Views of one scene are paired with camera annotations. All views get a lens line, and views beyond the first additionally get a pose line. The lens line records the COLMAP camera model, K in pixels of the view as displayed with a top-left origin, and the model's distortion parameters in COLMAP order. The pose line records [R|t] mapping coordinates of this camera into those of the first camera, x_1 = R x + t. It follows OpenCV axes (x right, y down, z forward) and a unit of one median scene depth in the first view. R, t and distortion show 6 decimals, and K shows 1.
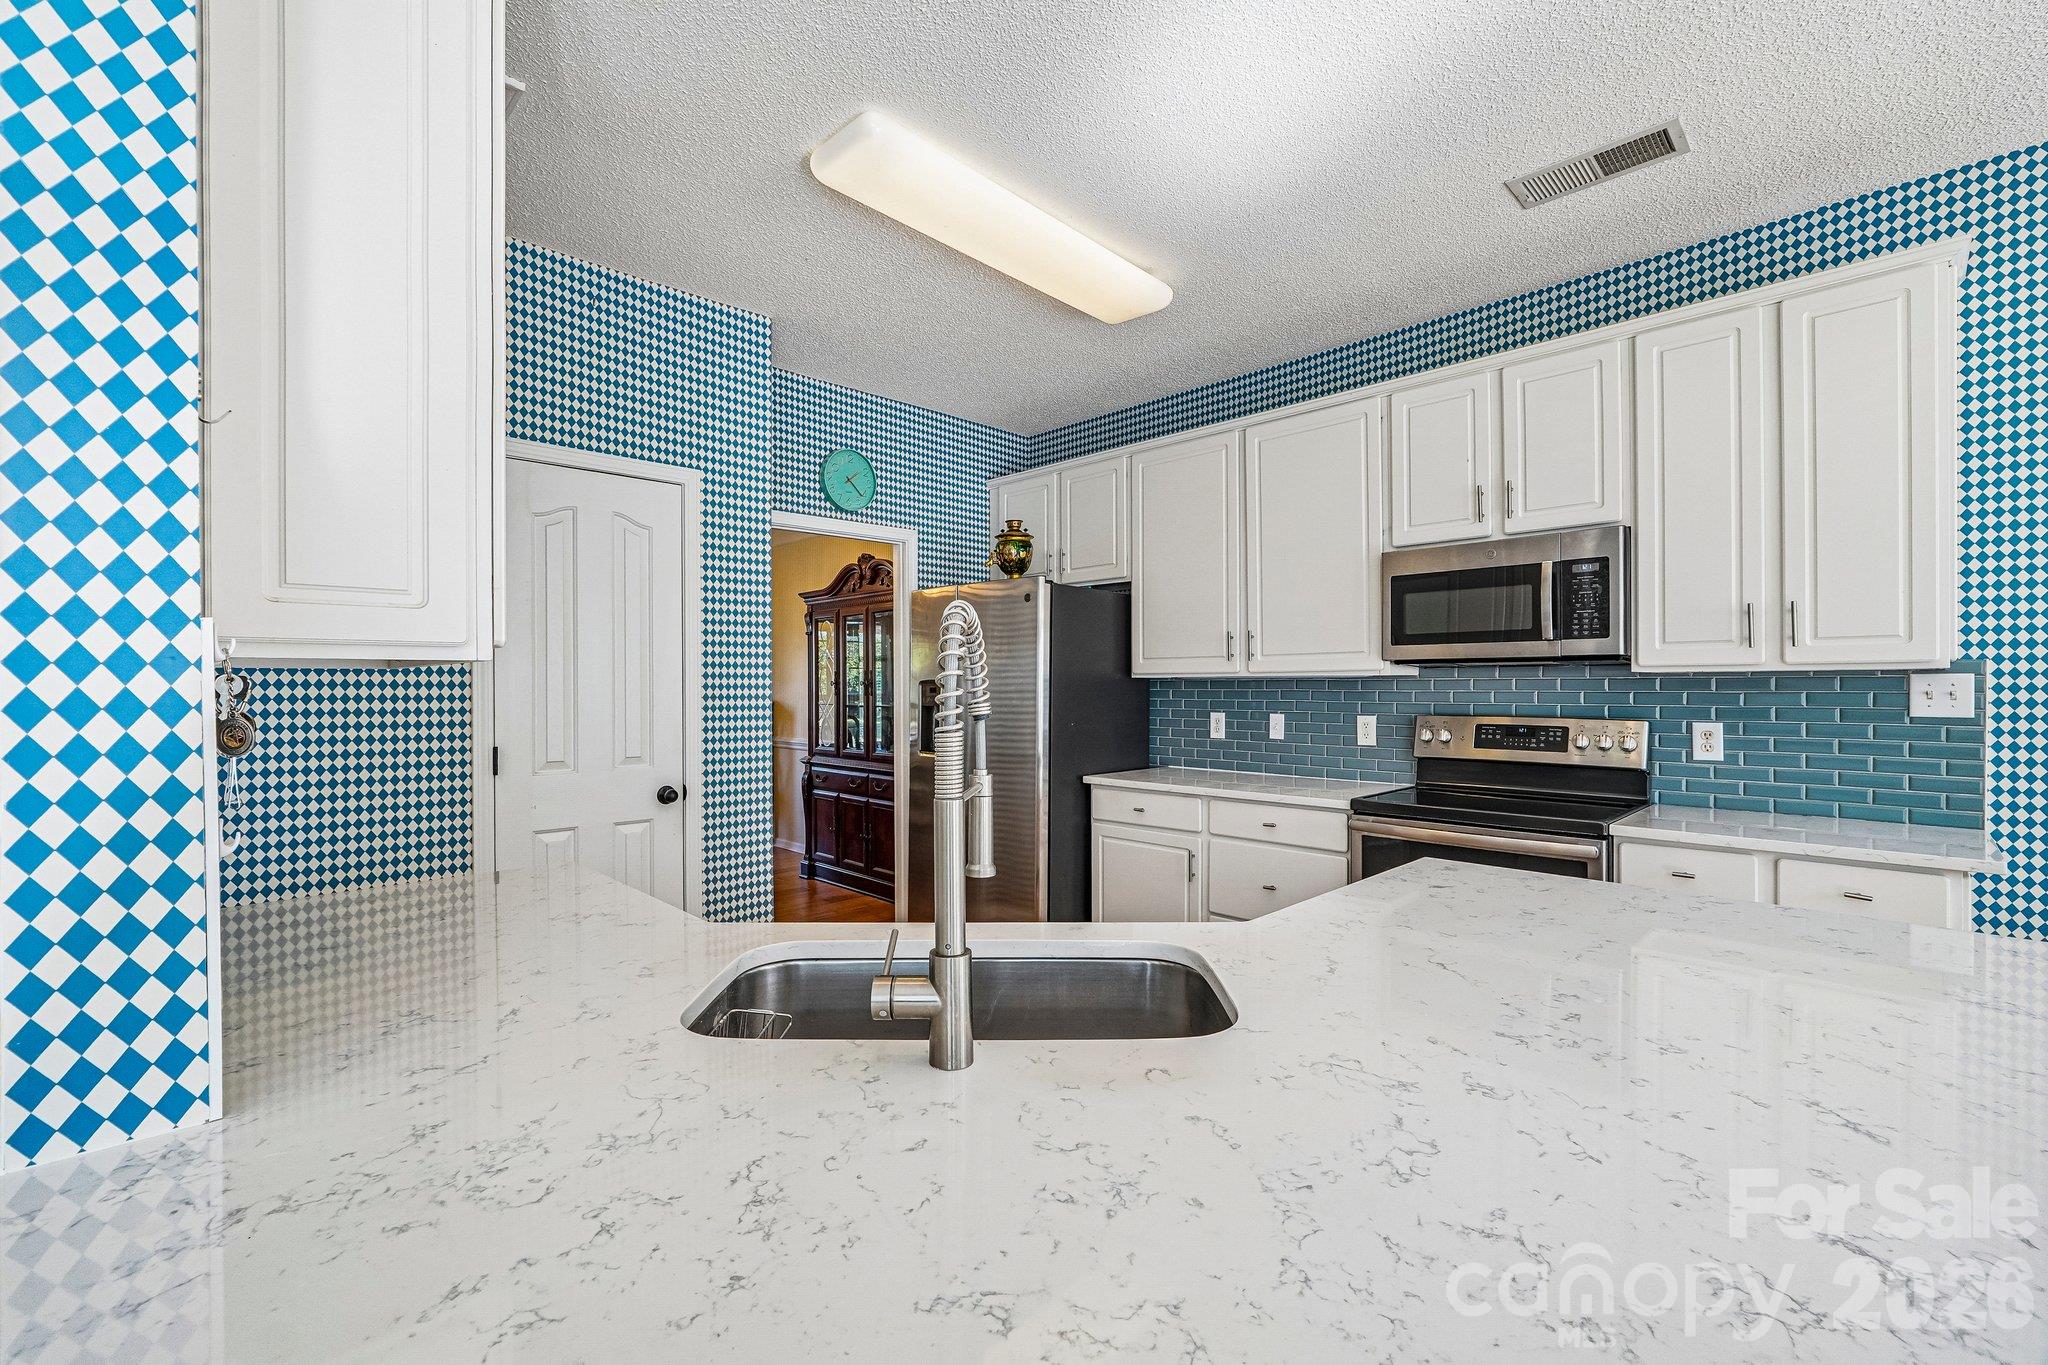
lens RADIAL K [[864.3, 0, 1017.6], [0, 864.3, 685.9], [0, 0, 1]] dist [-0.004277, -0.000262]
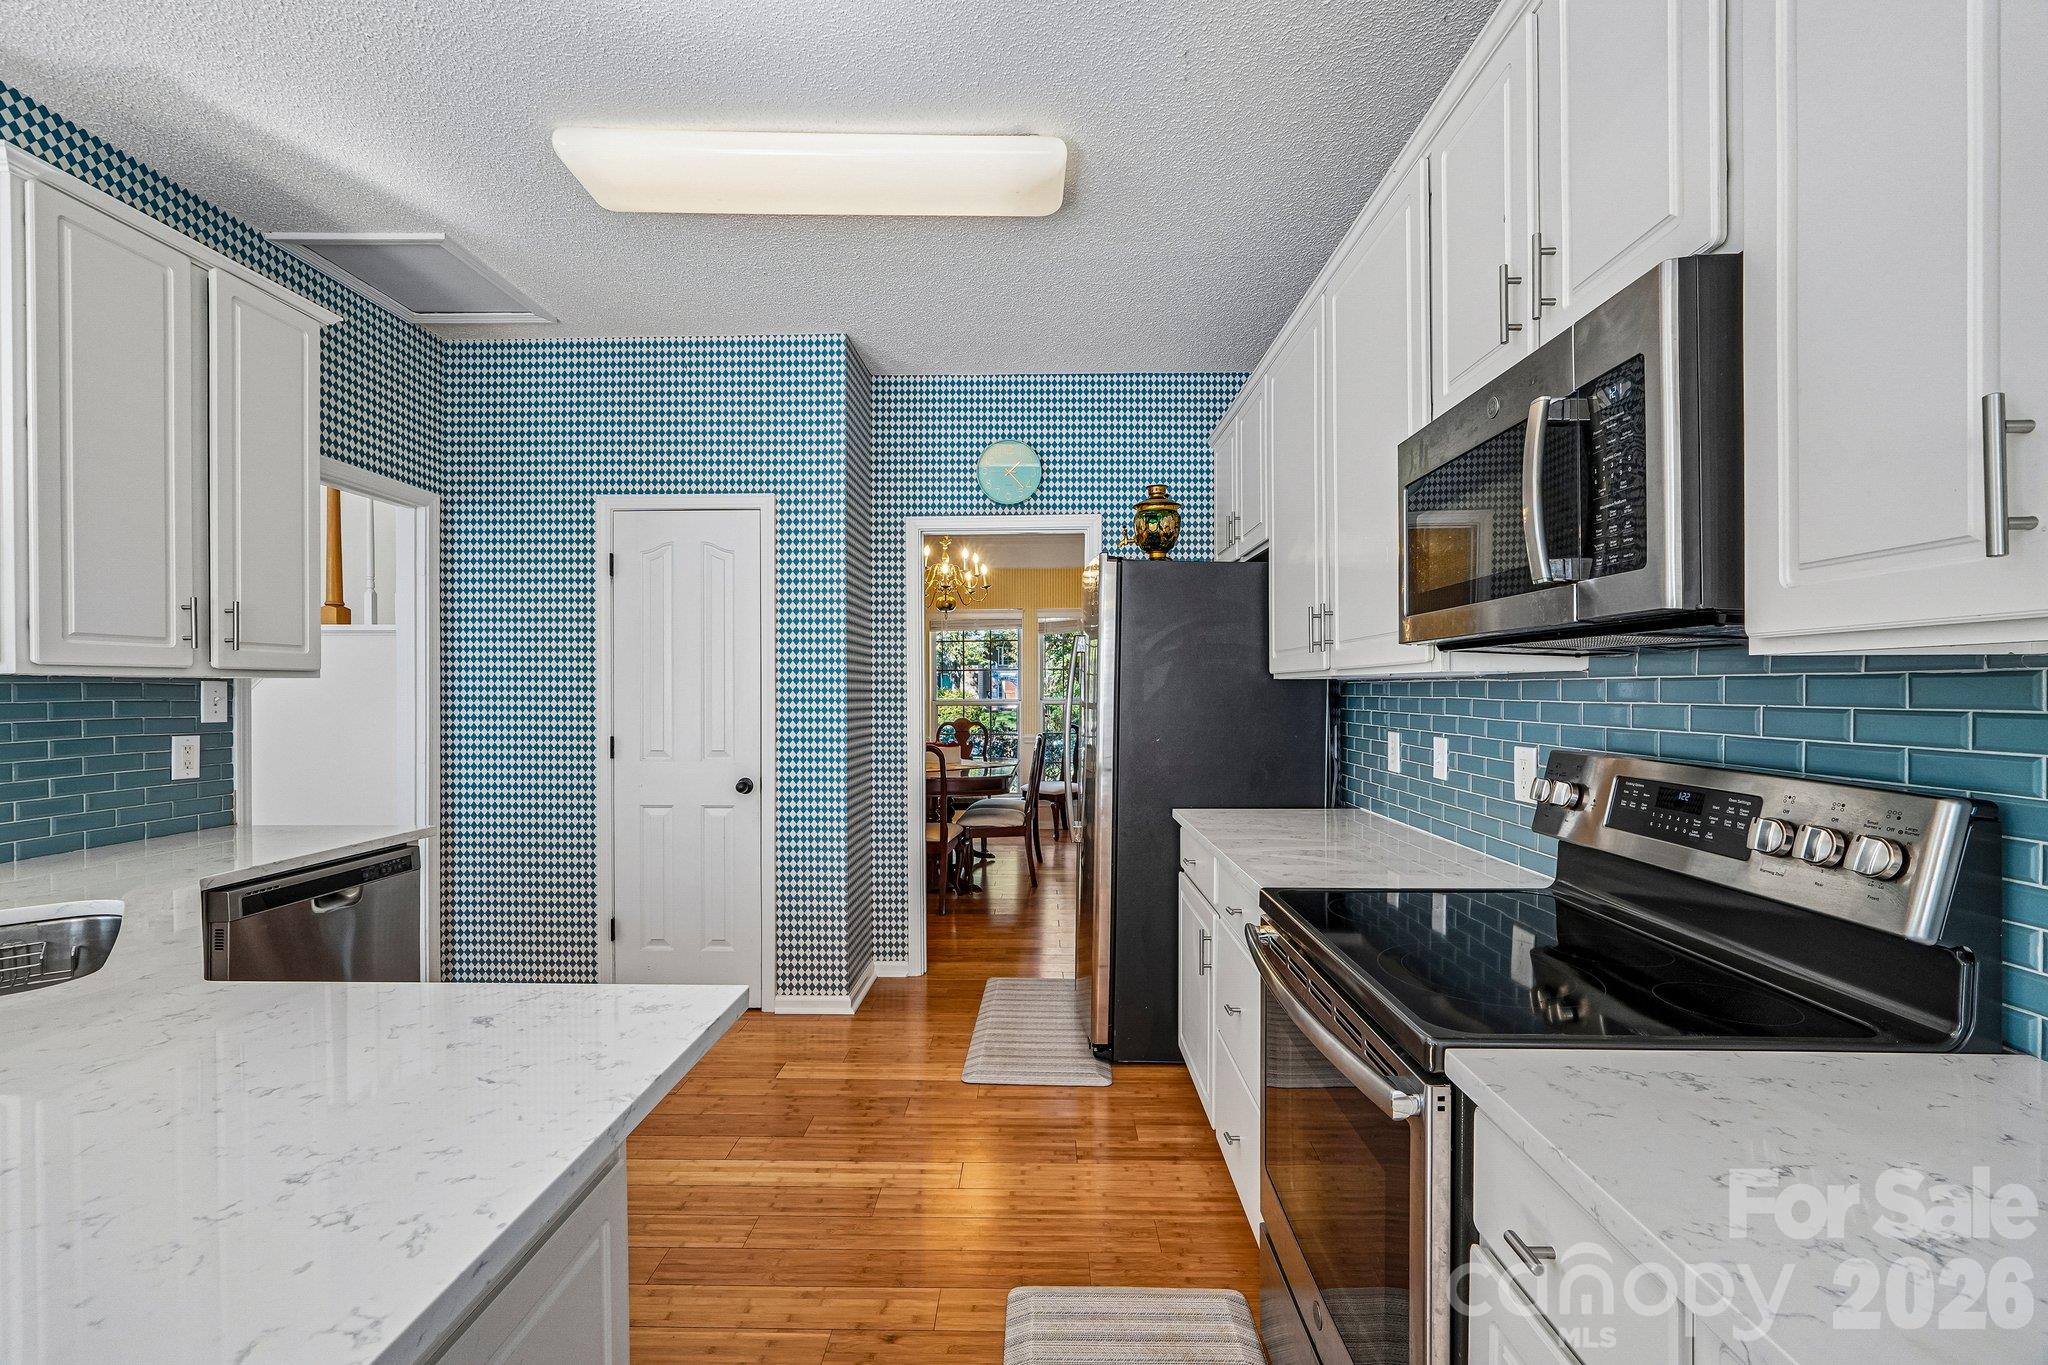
lens RADIAL K [[864.3, 0, 1025.3], [0, 864.3, 685.2], [0, 0, 1]] dist [-0.004277, -0.000262]
pose [[0.705879, -0.001418, -0.708331, 0.687258], [-0.002696, 0.999985, -0.004689, -0.001209], [0.708327, 0.005219, 0.705865, 0.487290]]
